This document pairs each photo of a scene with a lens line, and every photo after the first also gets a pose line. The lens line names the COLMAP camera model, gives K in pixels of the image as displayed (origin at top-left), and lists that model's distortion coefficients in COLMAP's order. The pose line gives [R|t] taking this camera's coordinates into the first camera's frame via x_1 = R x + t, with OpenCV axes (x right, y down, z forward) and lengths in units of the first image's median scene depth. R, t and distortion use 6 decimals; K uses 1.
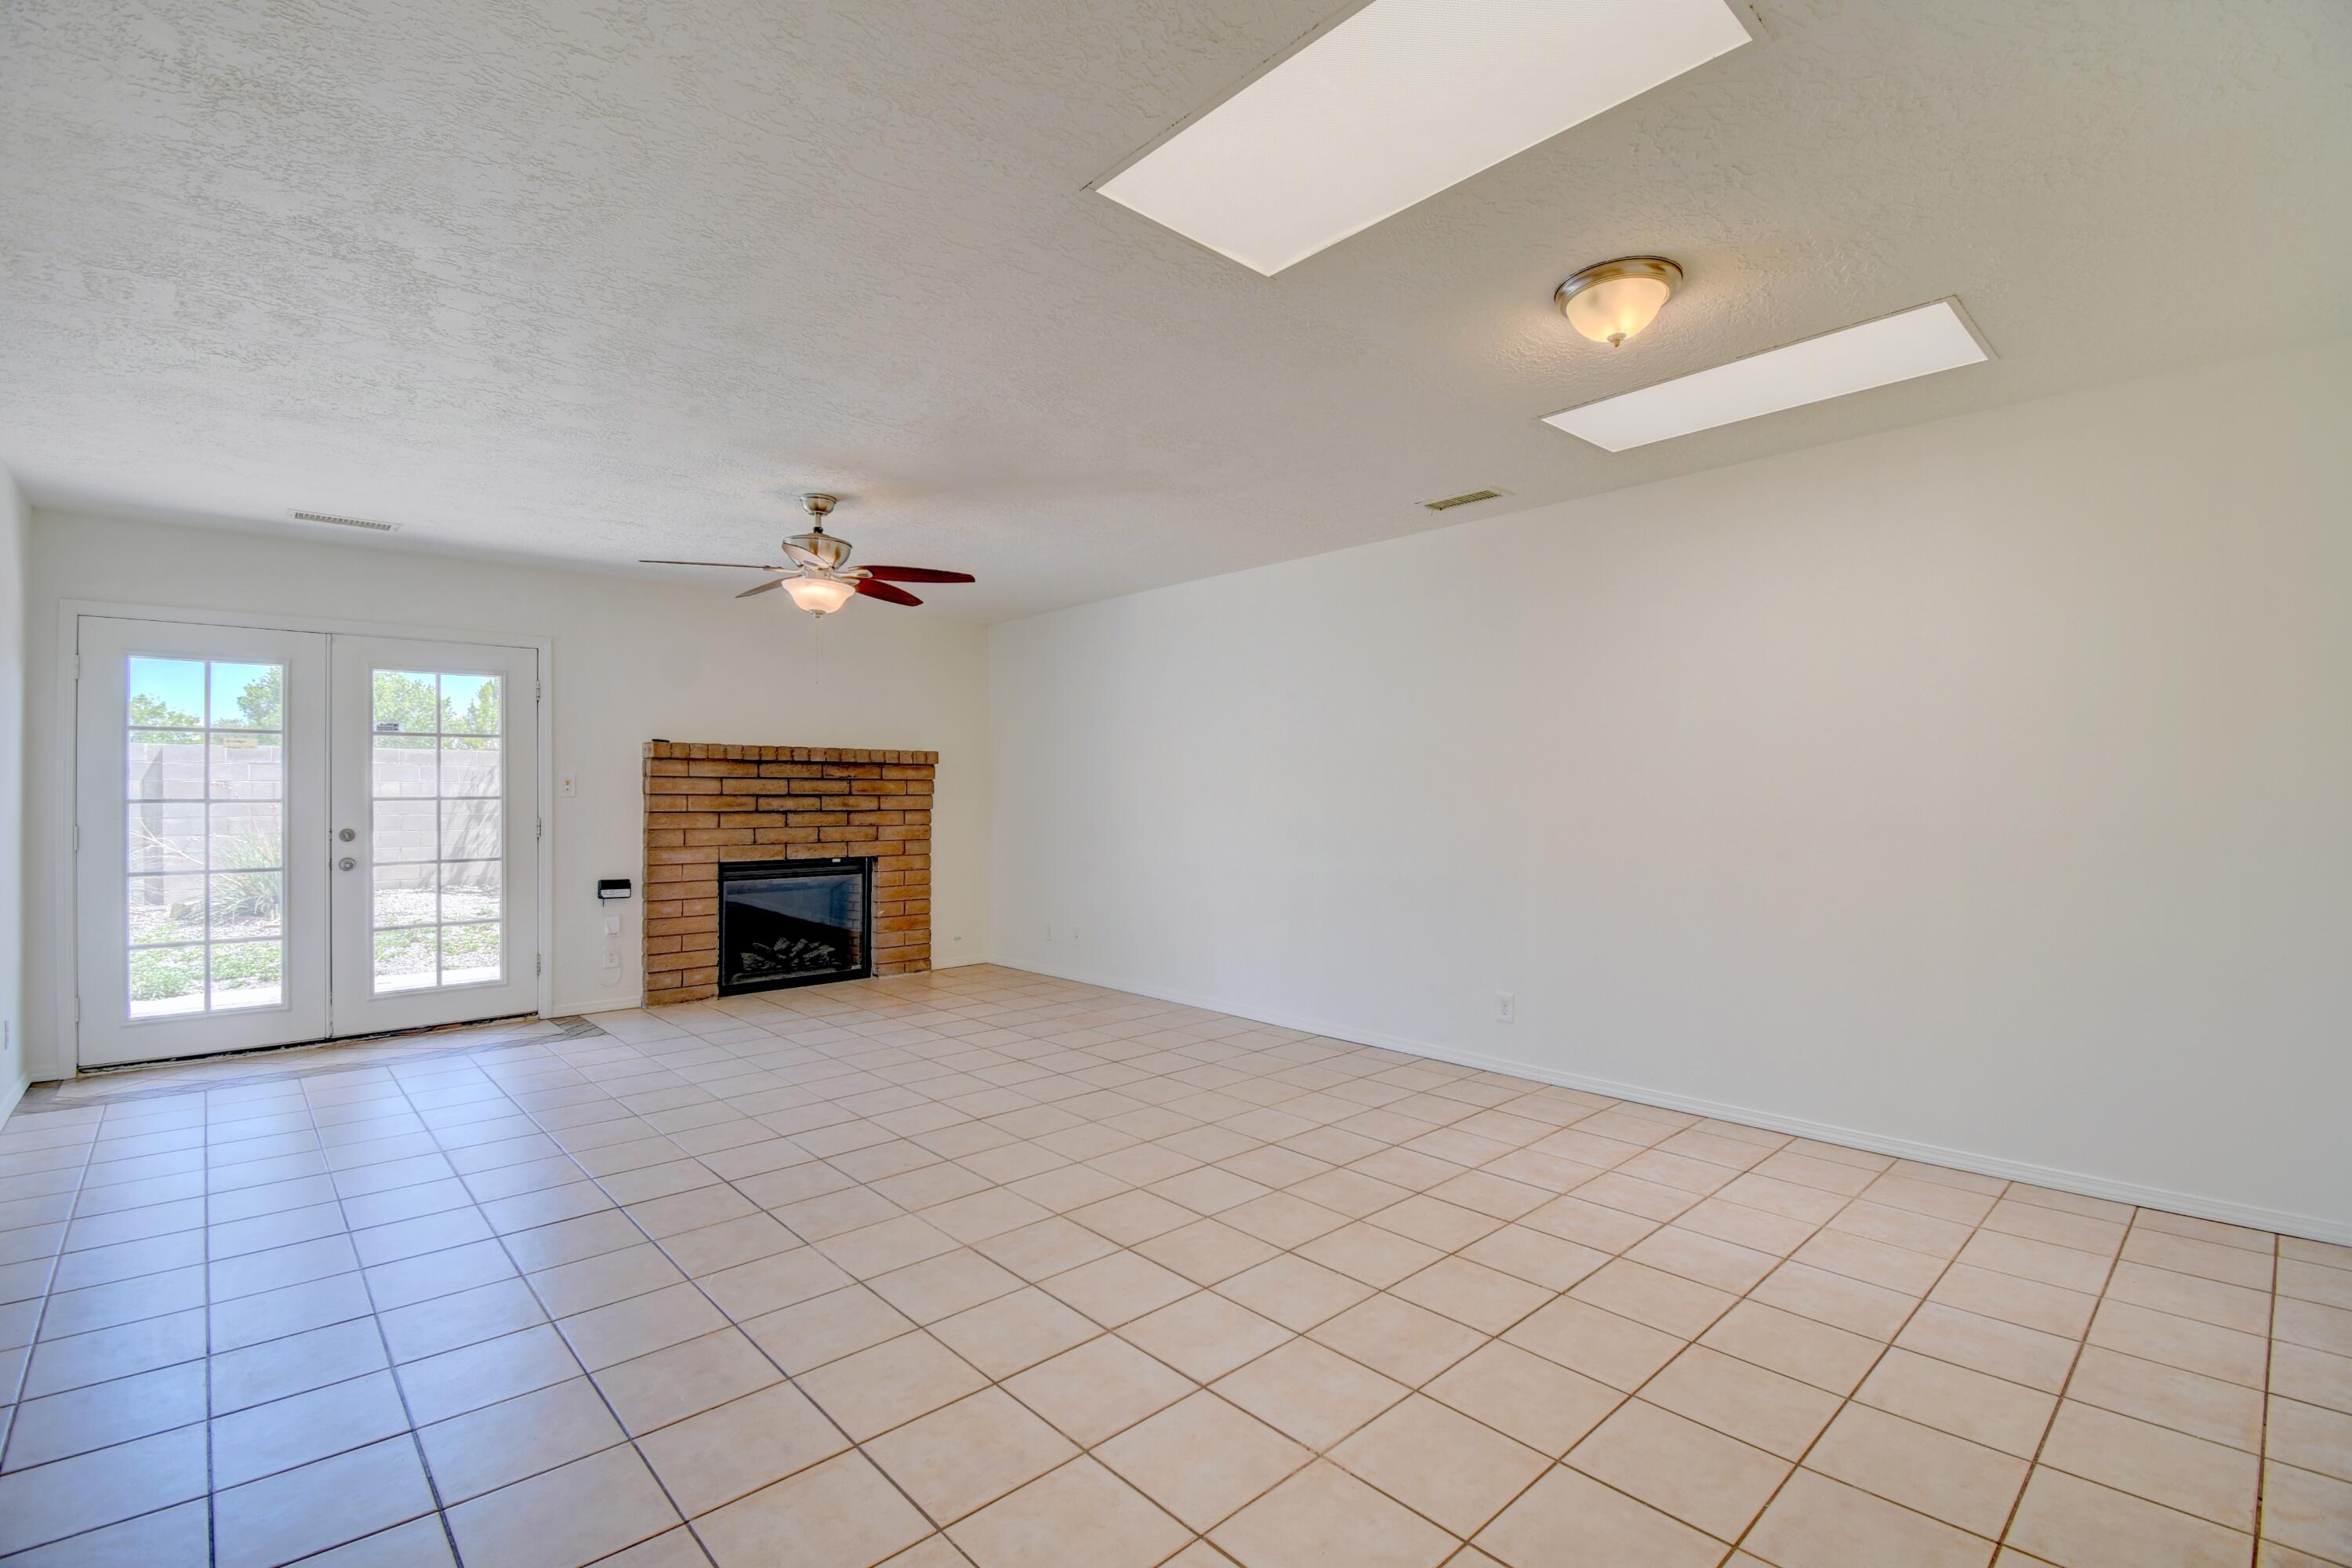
lens RADIAL K [[1052.6, 0, 1183.3], [0, 1052.6, 794.6], [0, 0, 1]] dist [-0.002512, -0.003993]
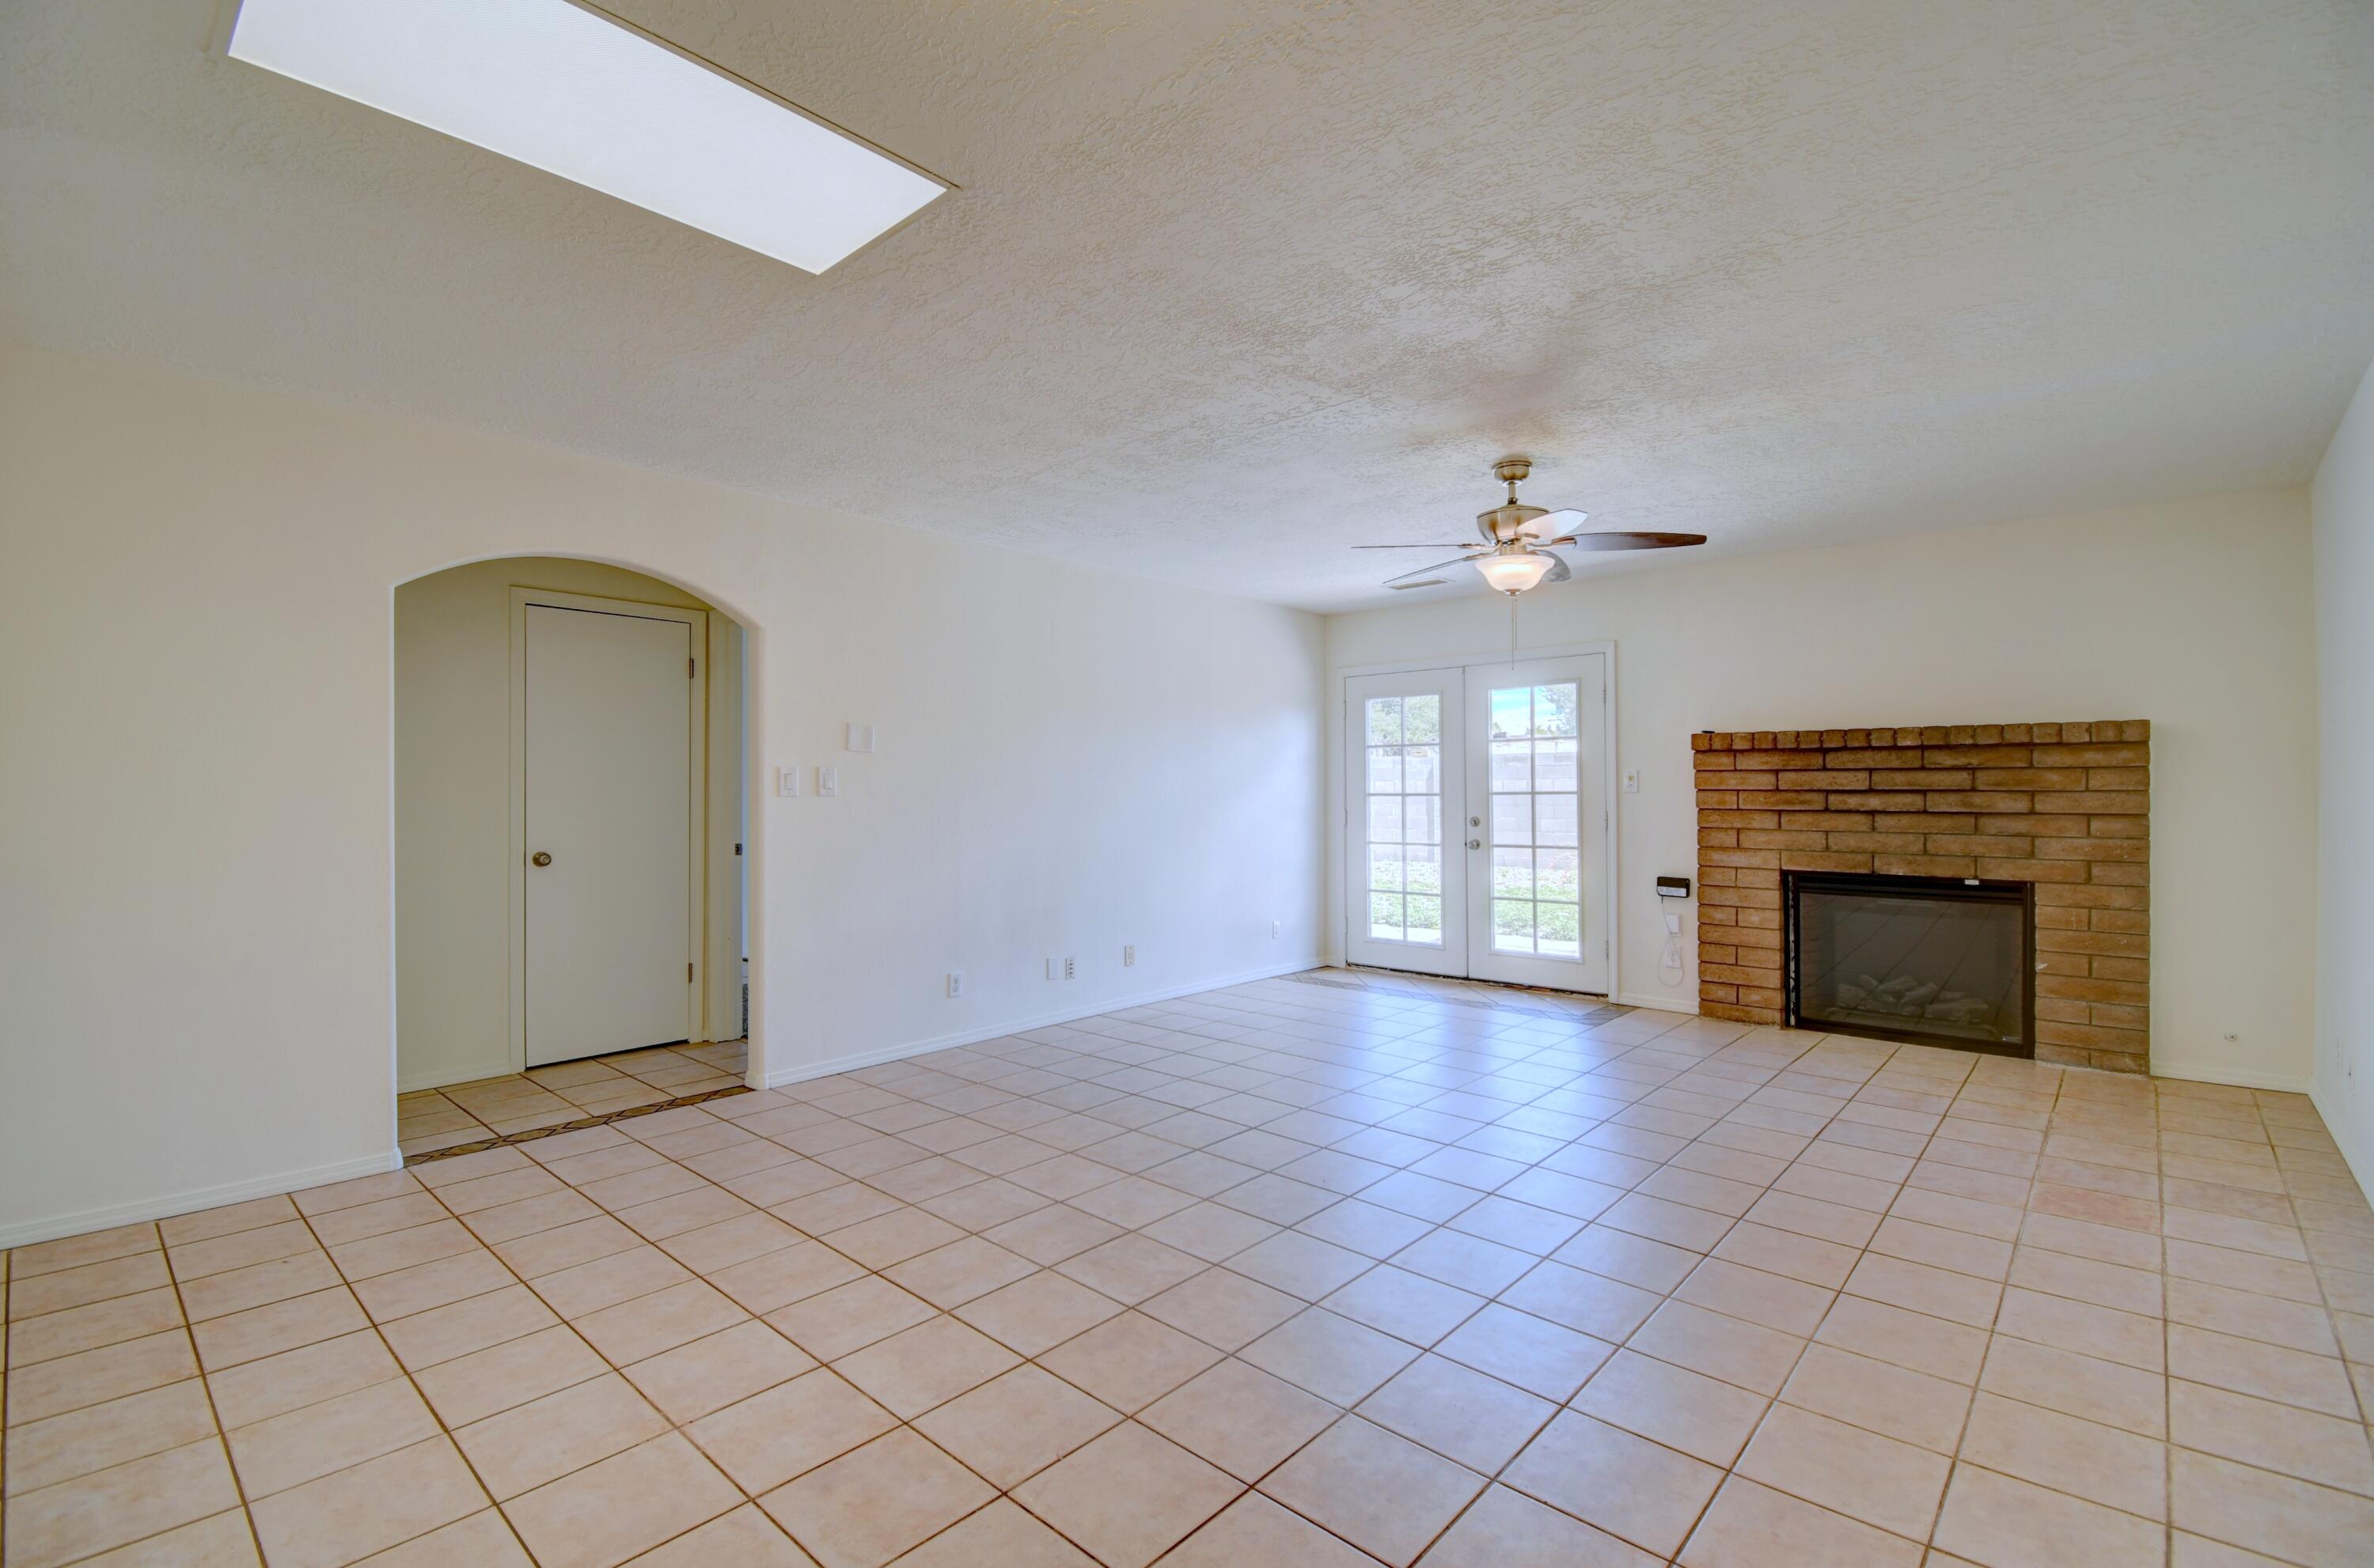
lens RADIAL K [[1062.3, 0, 1184.2], [0, 1062.3, 786.5], [0, 0, 1]] dist [-0.002512, -0.003993]
pose [[0.075274, -0.003990, -0.997155, 0.381714], [-0.000015, 0.999992, -0.004003, 0.000345], [0.997163, 0.000317, 0.075273, 0.447710]]
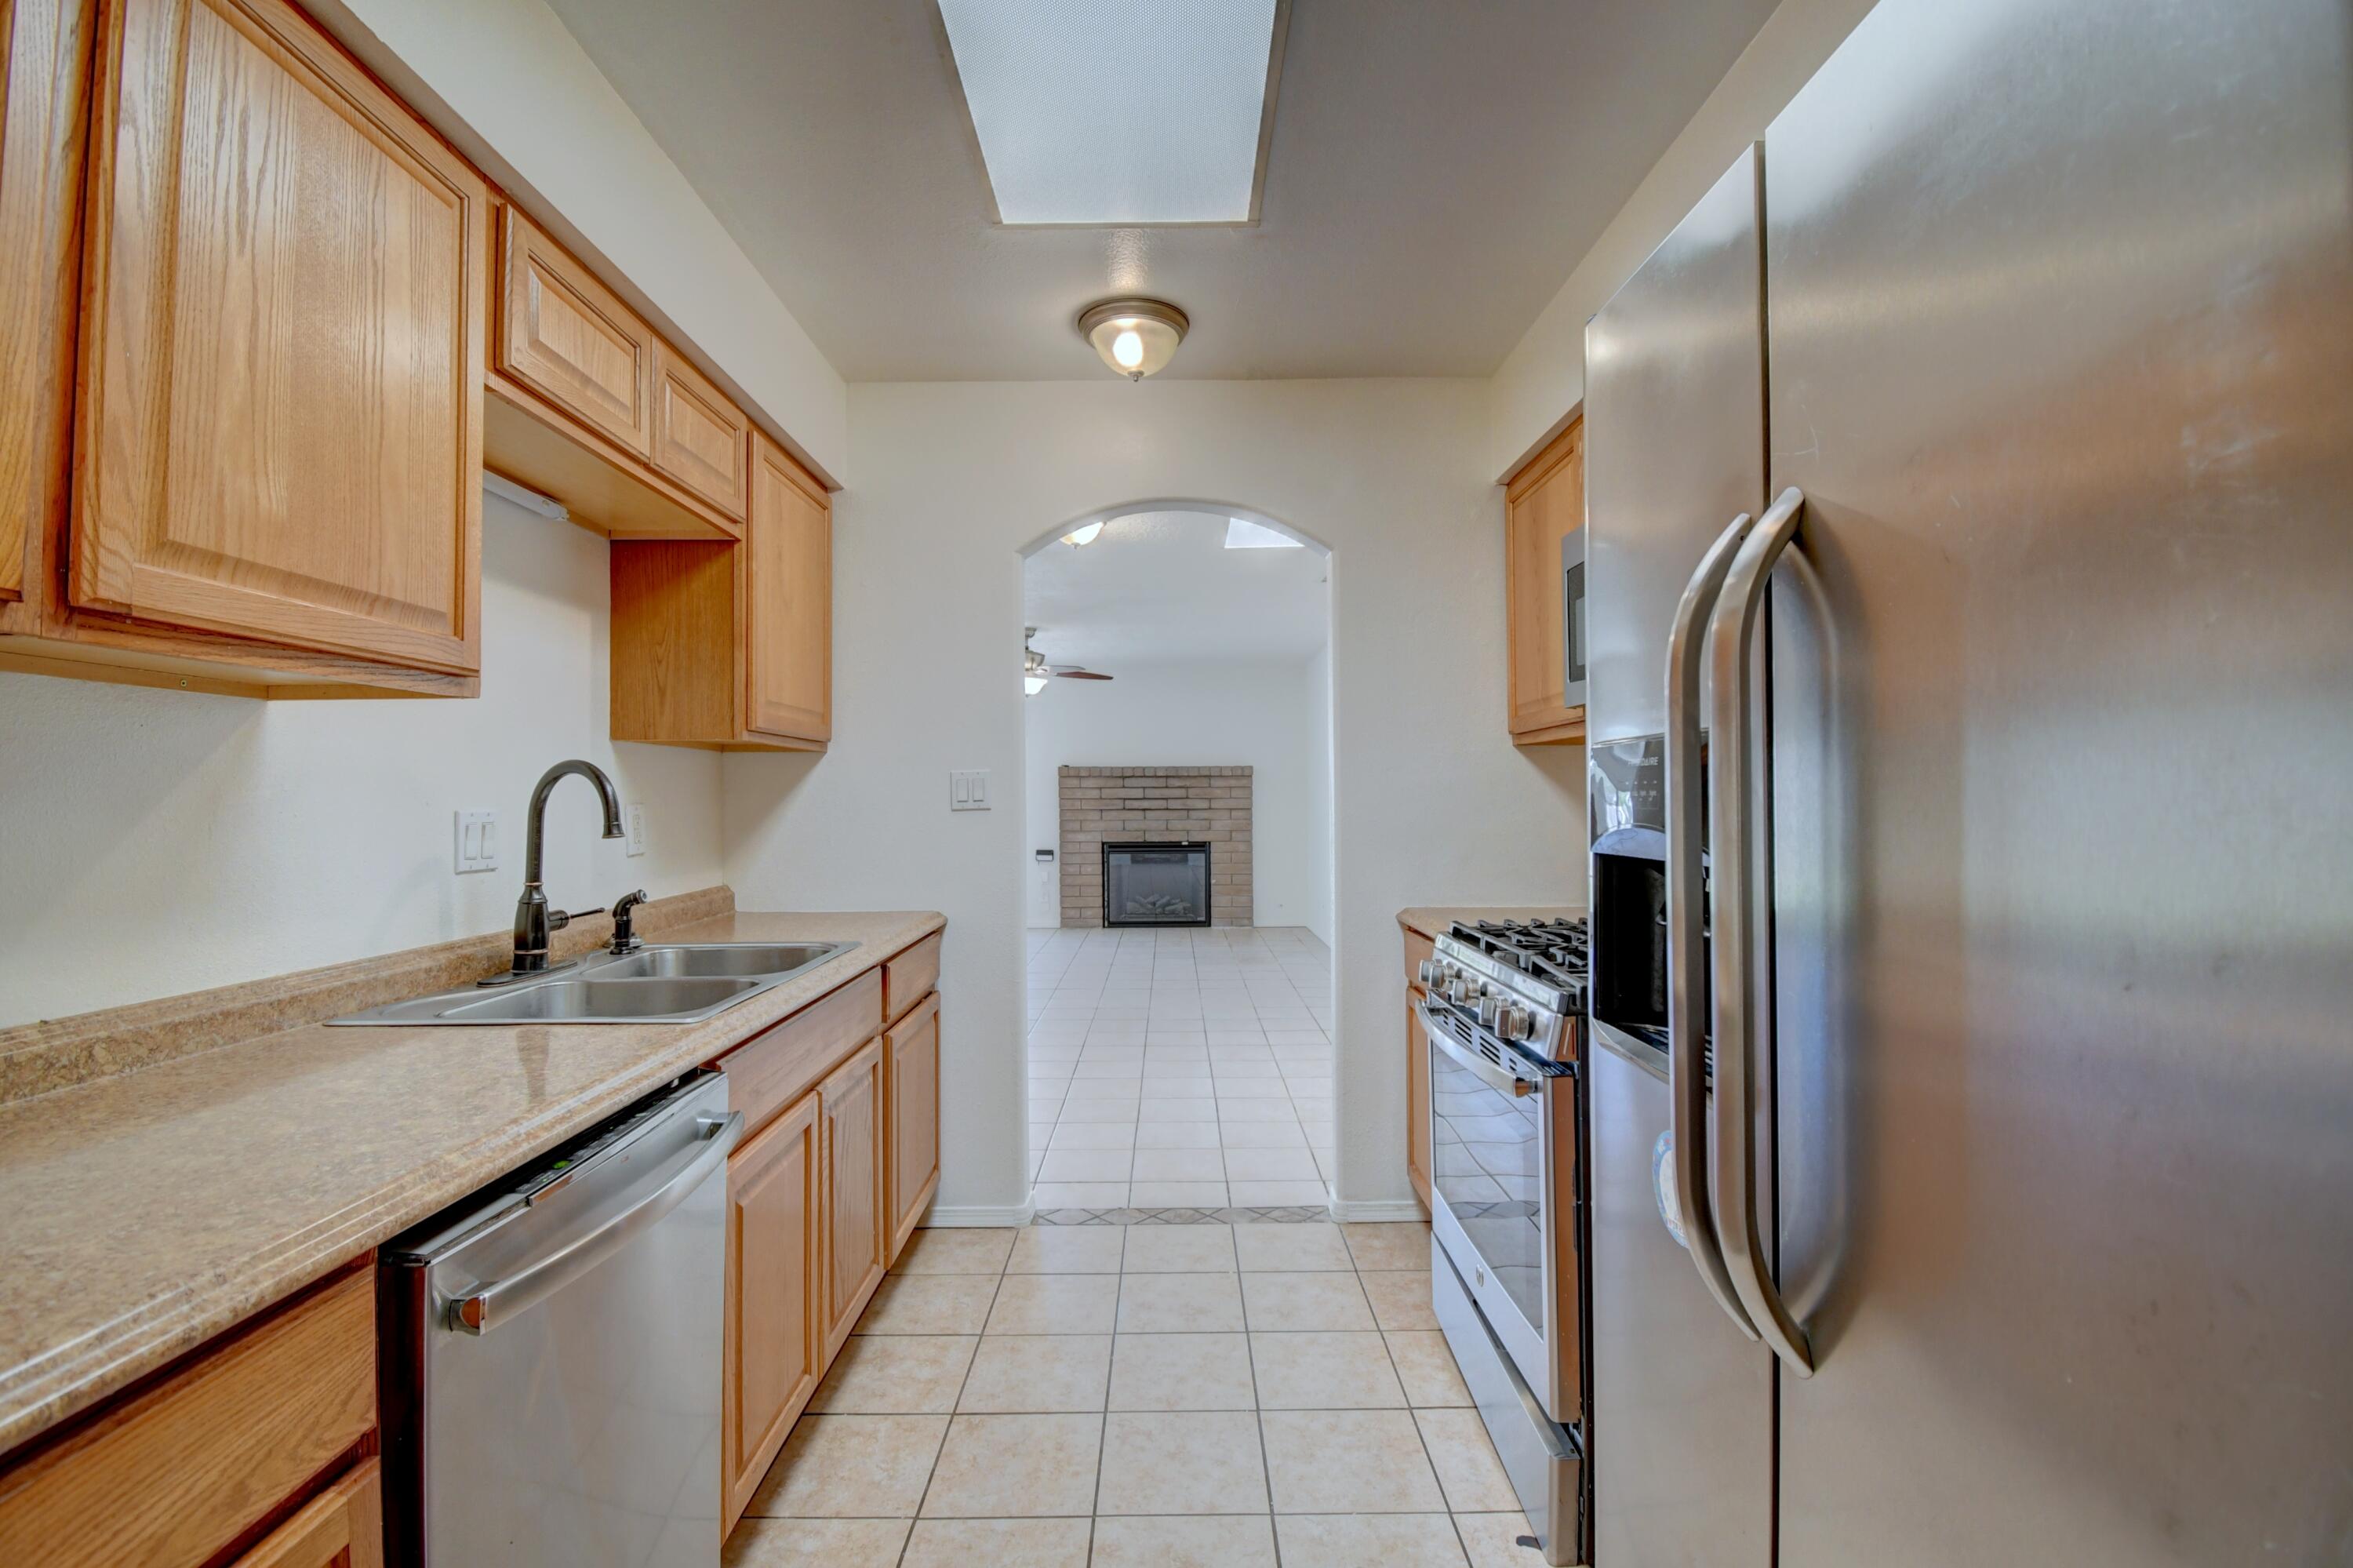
lens RADIAL K [[1053.1, 0, 1160.1], [0, 1053.1, 778.3], [0, 0, 1]] dist [-0.002512, -0.003993]
pose [[0.722810, -0.016871, -0.690841, 0.706467], [0.008047, 0.999840, -0.015997, -0.004318], [0.691000, 0.006004, 0.722829, -0.078392]]
